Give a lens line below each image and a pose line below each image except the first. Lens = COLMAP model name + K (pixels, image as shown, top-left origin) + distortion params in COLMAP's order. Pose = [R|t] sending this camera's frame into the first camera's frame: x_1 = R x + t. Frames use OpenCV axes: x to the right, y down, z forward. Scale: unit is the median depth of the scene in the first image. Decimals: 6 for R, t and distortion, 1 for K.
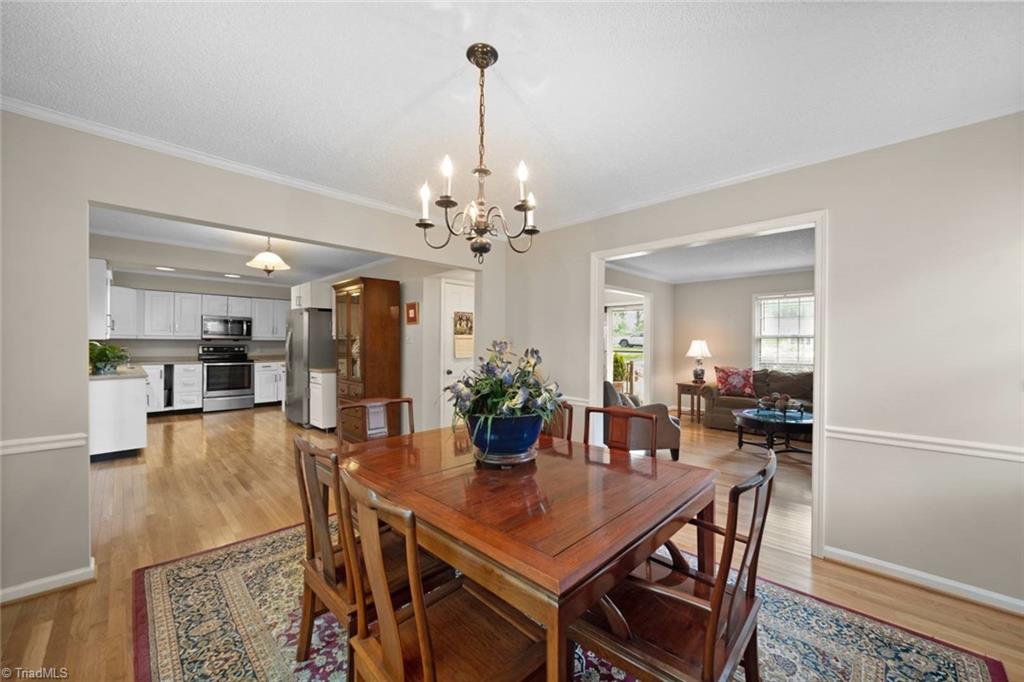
lens RADIAL K [[395.5, 0, 516.1], [0, 395.5, 346.8], [0, 0, 1]] dist [-0.007966, 0.001438]
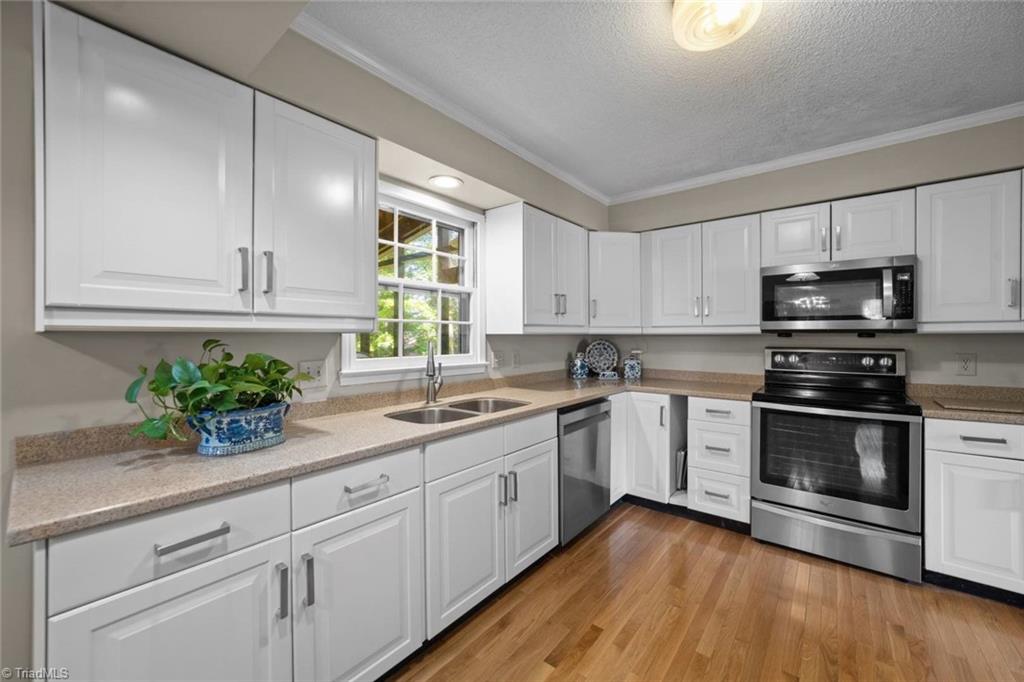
lens RADIAL K [[395.5, 0, 516.0], [0, 395.5, 337.2], [0, 0, 1]] dist [-0.007966, 0.001438]
pose [[0.085632, -0.003435, -0.996321, -0.431158], [-0.000719, 0.999994, -0.003510, -0.013229], [0.996327, 0.001017, 0.085629, 0.716076]]
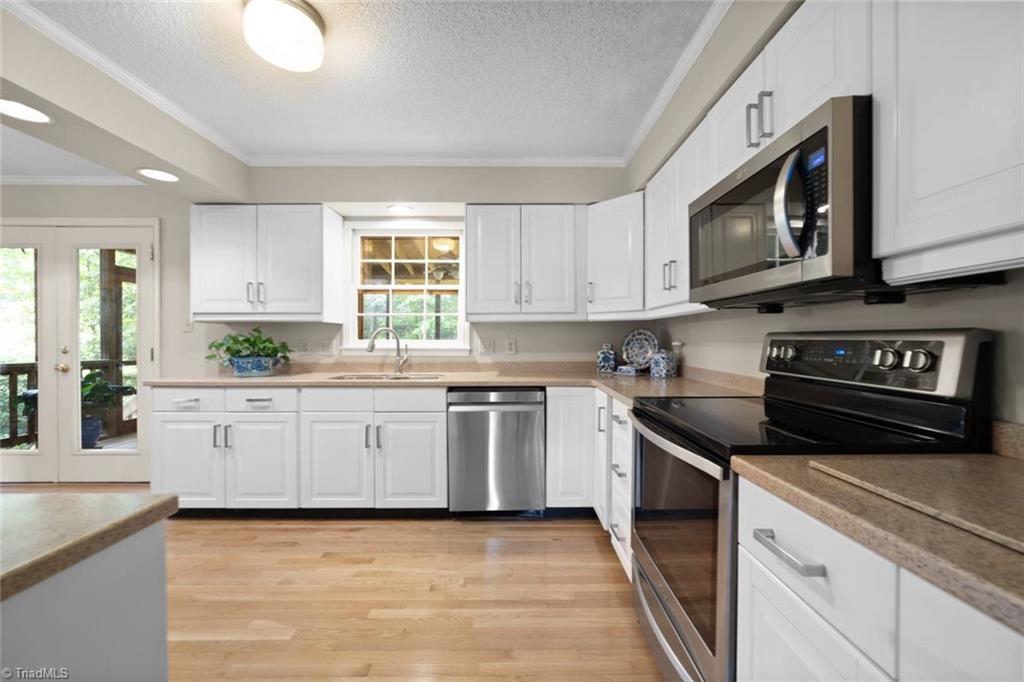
lens RADIAL K [[395.5, 0, 518.6], [0, 395.5, 340.1], [0, 0, 1]] dist [-0.007966, 0.001438]
pose [[-0.717885, -0.001488, -0.696160, -0.541176], [-0.004370, 0.999988, 0.002369, -0.000301], [0.696147, 0.004743, -0.717883, 1.064990]]
